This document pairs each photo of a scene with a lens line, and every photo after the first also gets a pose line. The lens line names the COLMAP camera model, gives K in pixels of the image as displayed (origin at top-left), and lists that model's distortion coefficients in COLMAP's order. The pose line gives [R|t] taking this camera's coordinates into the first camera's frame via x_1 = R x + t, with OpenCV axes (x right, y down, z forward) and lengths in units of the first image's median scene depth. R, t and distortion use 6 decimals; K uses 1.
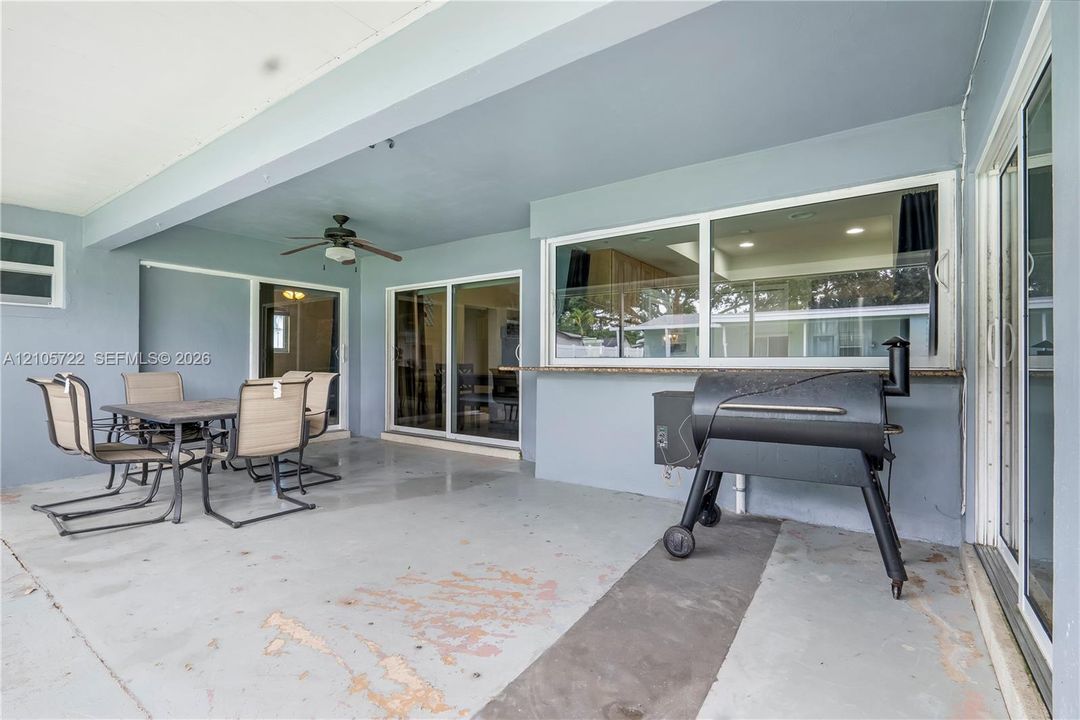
lens RADIAL K [[498.6, 0, 536.1], [0, 498.6, 363.6], [0, 0, 1]] dist [-0.005995, 0.000821]
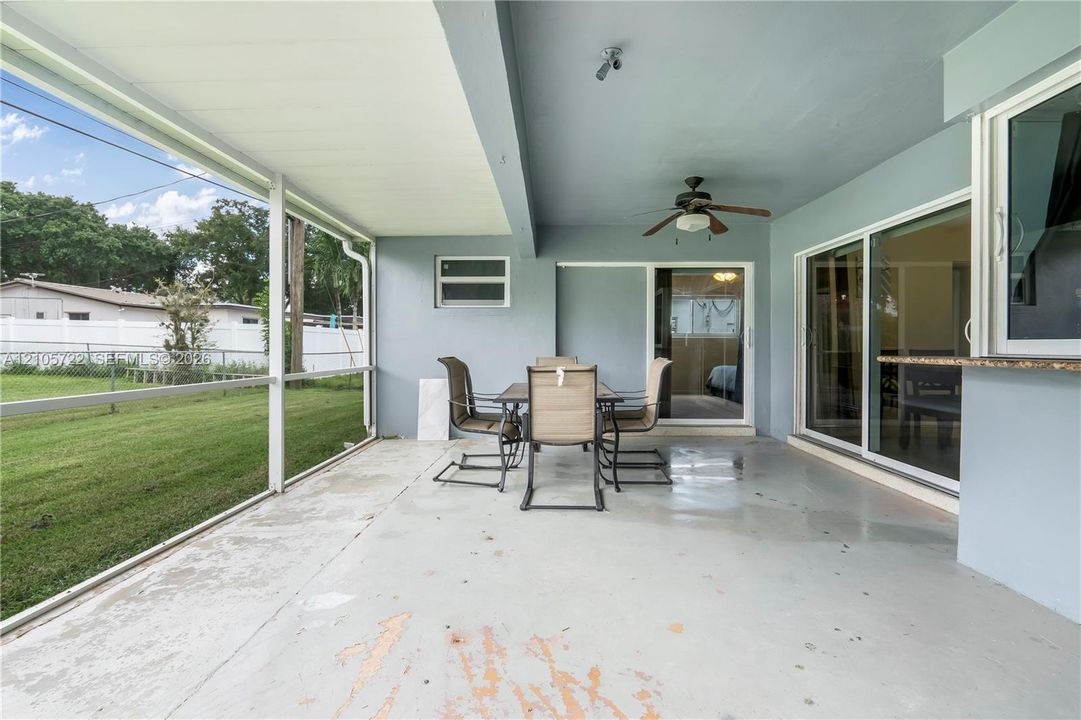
lens RADIAL K [[499.1, 0, 541.0], [0, 499.1, 351.5], [0, 0, 1]] dist [-0.005995, 0.000821]
pose [[0.561264, 0.005902, -0.827616, 0.191387], [-0.000767, 0.999978, 0.006611, -0.002515], [0.827637, -0.003076, 0.561256, 0.324518]]
